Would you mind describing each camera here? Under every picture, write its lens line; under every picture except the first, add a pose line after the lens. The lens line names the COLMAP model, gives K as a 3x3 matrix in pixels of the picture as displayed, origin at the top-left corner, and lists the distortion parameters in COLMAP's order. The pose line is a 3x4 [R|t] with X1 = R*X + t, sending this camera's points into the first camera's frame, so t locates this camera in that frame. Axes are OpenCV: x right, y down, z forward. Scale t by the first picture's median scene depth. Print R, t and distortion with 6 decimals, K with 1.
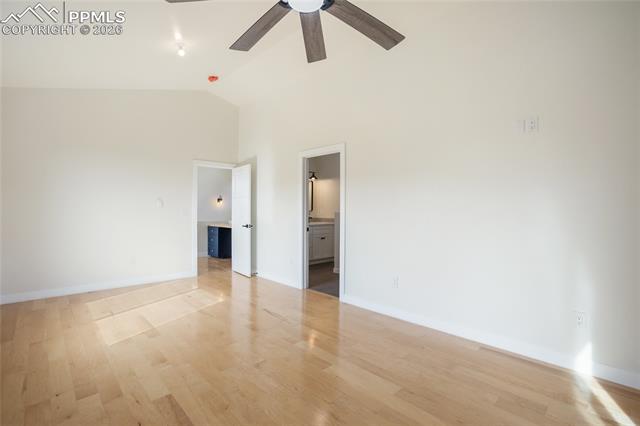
lens RADIAL K [[294.0, 0, 319.2], [0, 294.0, 211.0], [0, 0, 1]] dist [-0.025995, 0.001255]
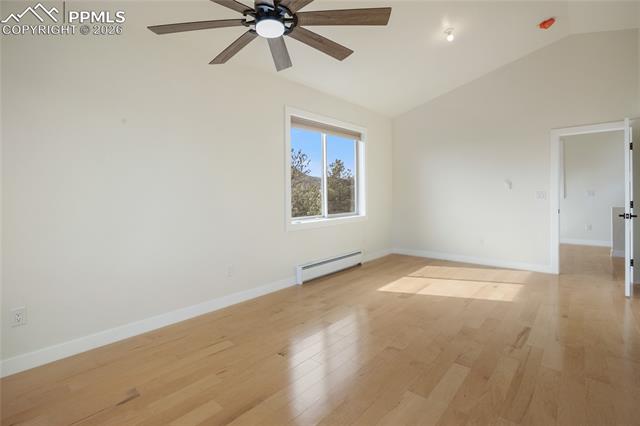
lens RADIAL K [[303.4, 0, 329.9], [0, 303.4, 201.3], [0, 0, 1]] dist [-0.014443, 0.000282]
pose [[0.095086, 0.014034, -0.995370, 0.542051], [0.015359, 0.999761, 0.015564, 0.001393], [0.995351, -0.016768, 0.094848, 0.471338]]
